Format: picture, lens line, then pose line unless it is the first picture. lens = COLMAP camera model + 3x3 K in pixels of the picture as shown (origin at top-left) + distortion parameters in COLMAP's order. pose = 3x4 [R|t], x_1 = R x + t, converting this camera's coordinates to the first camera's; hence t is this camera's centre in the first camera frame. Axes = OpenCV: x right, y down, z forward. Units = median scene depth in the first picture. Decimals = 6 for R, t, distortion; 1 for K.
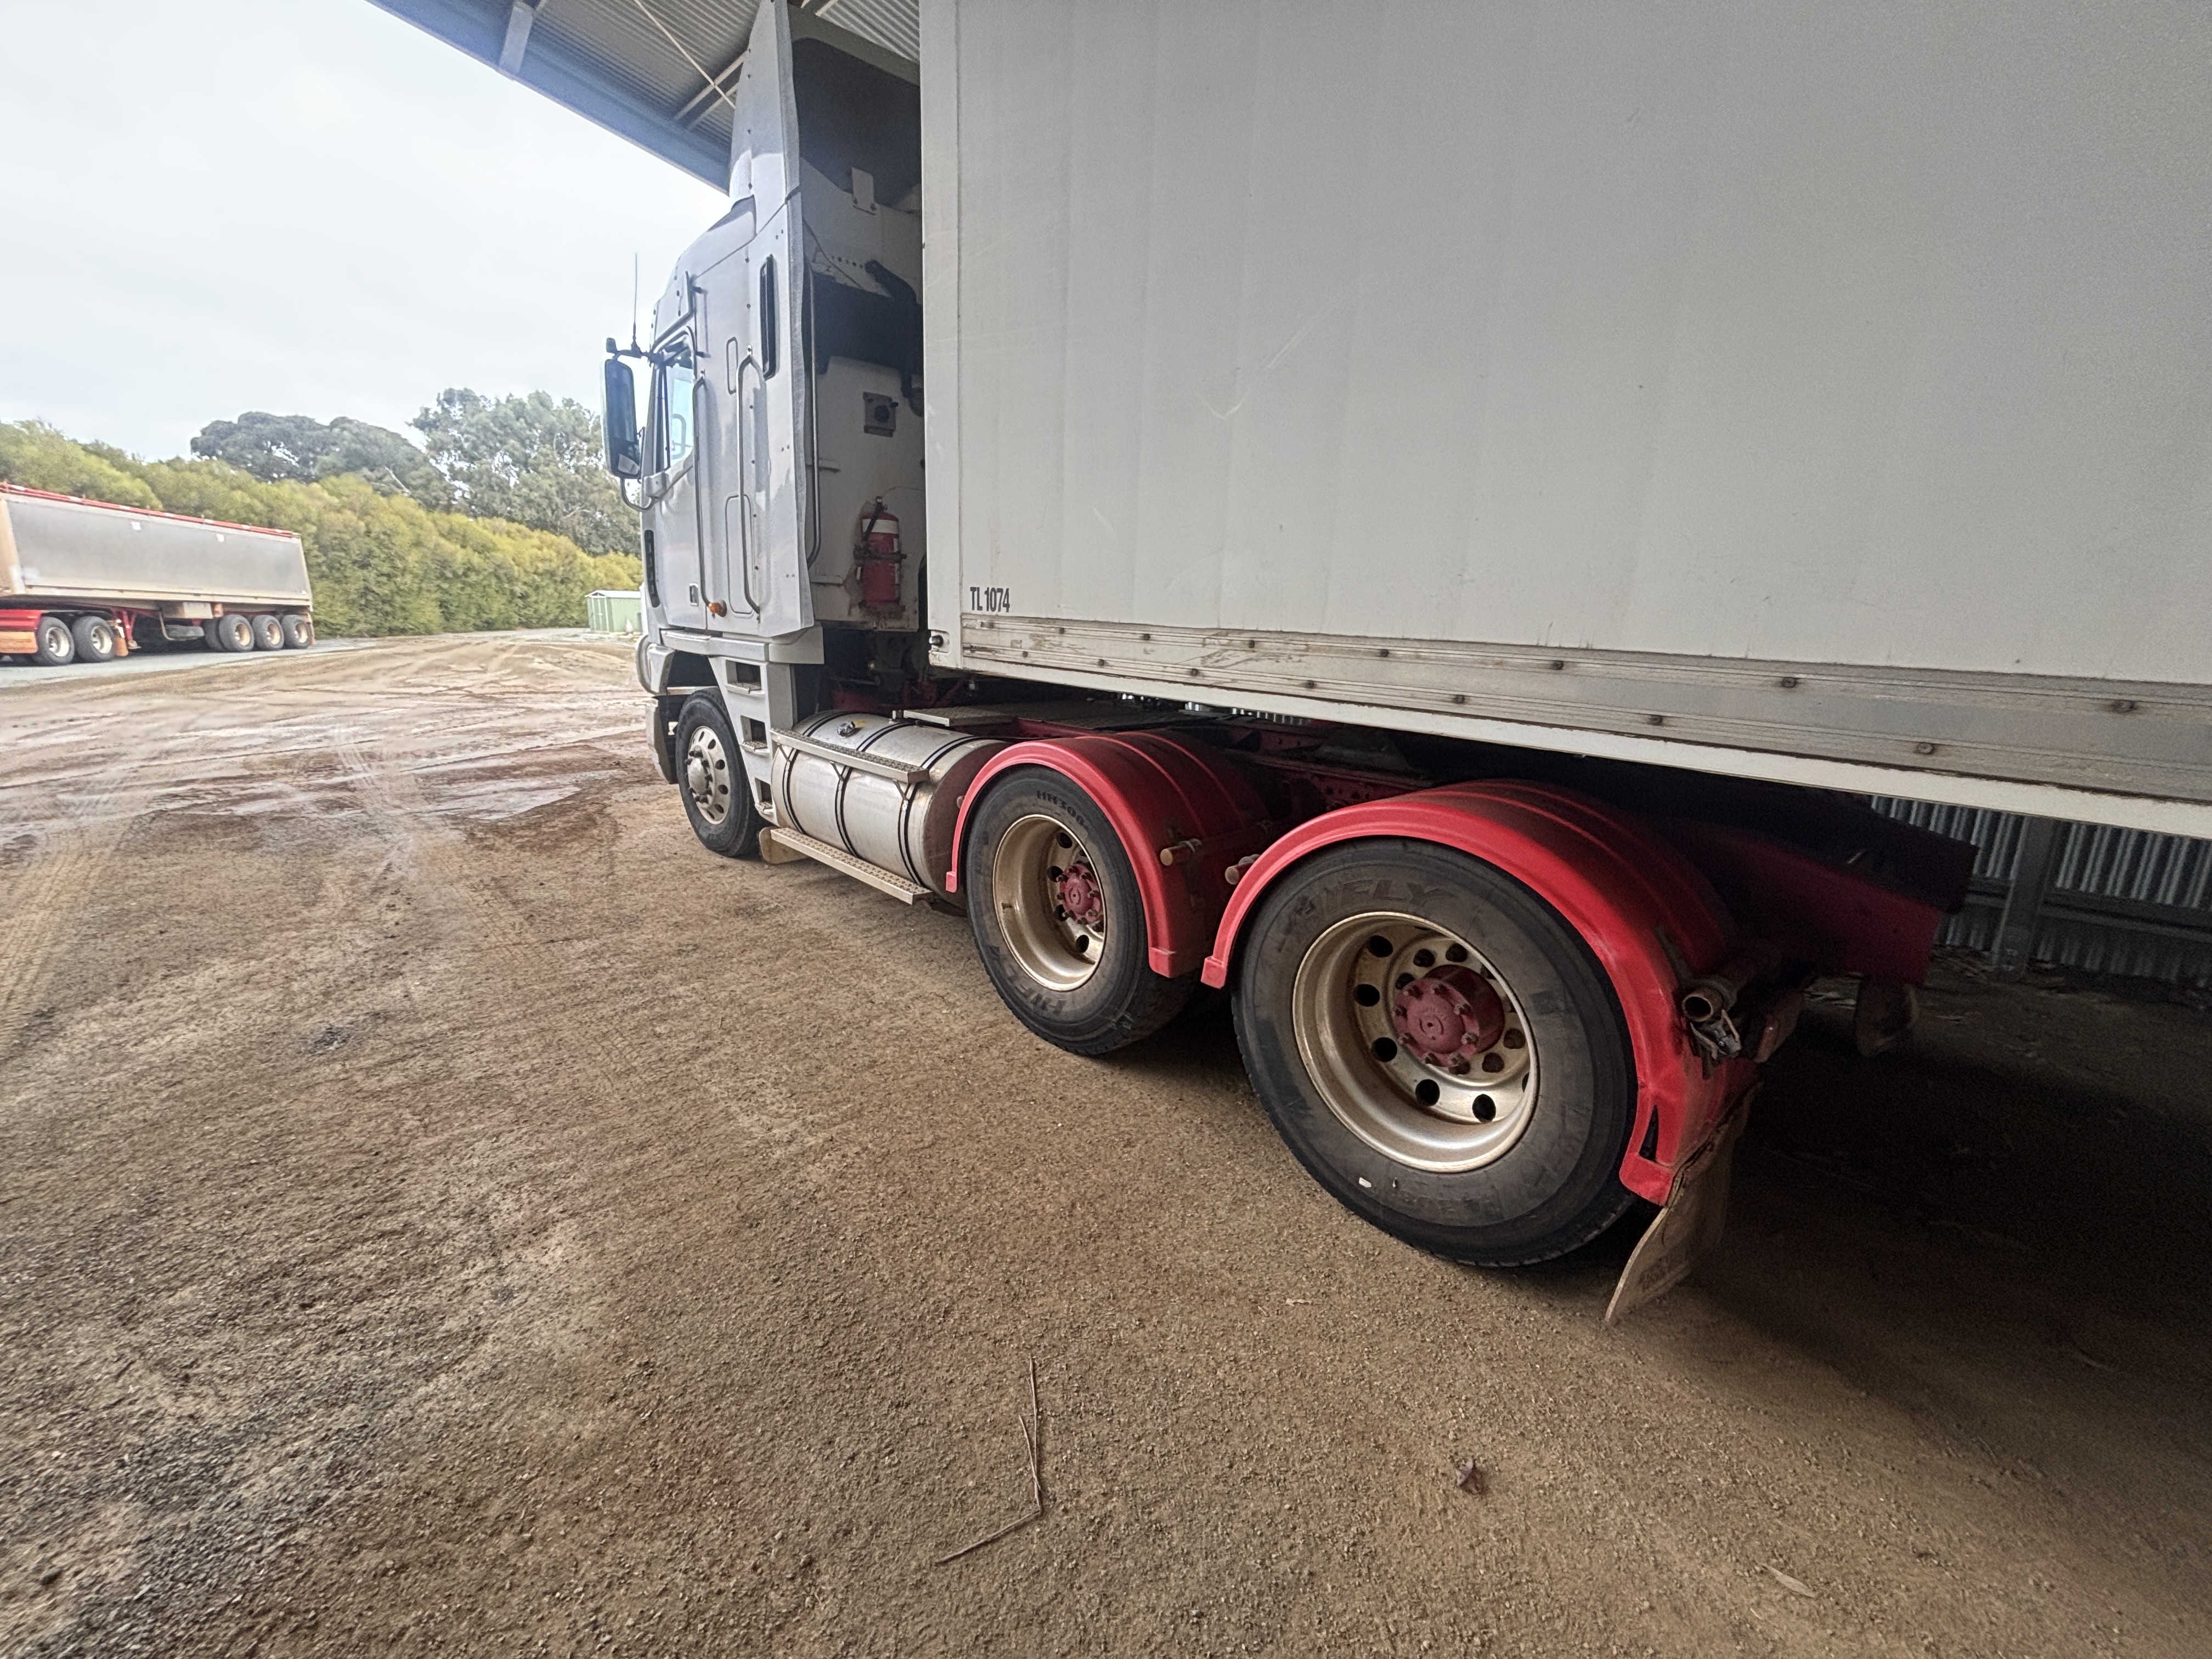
lens RADIAL K [[902.6, 0, 1106.6], [0, 902.6, 820.2], [0, 0, 1]] dist [0.006922, -0.000228]
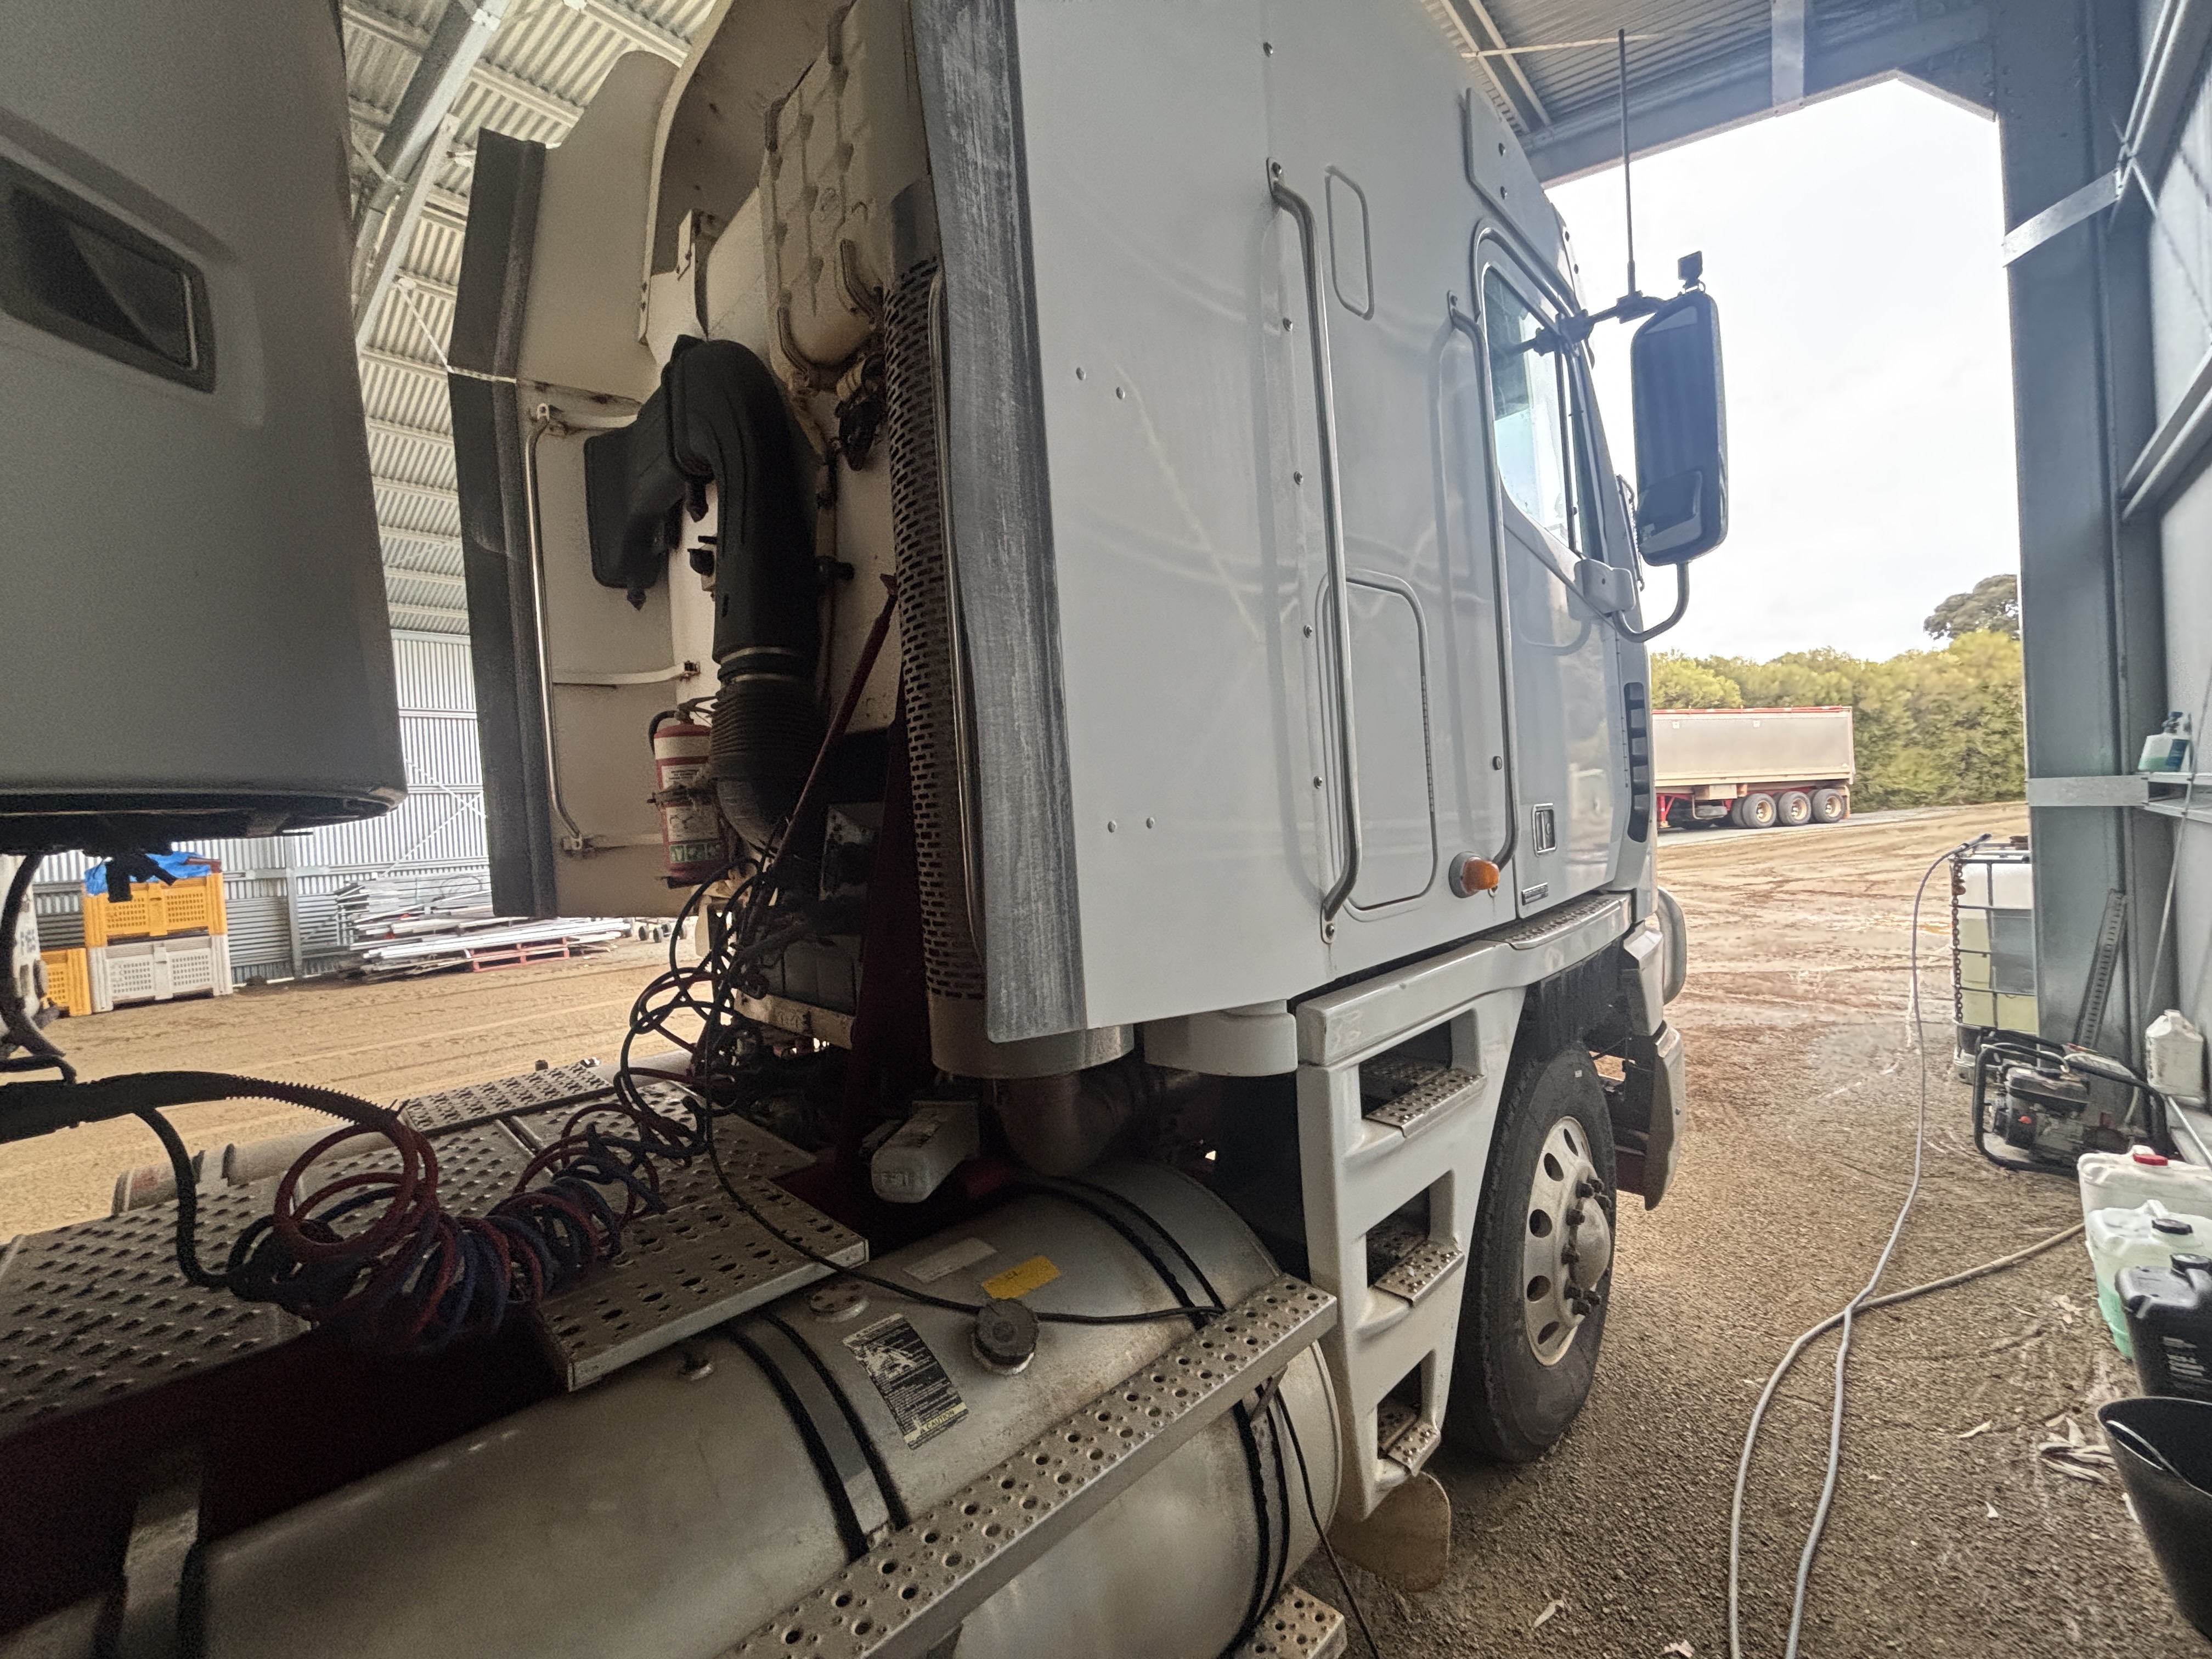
lens RADIAL K [[902.6, 0, 1106.6], [0, 902.6, 820.2], [0, 0, 1]] dist [0.006922, -0.000228]
pose [[0.036636, -0.008989, -0.999288, 0.041384], [-0.162239, 0.986640, -0.014823, -0.036657], [0.986071, 0.162667, 0.034688, 0.142431]]
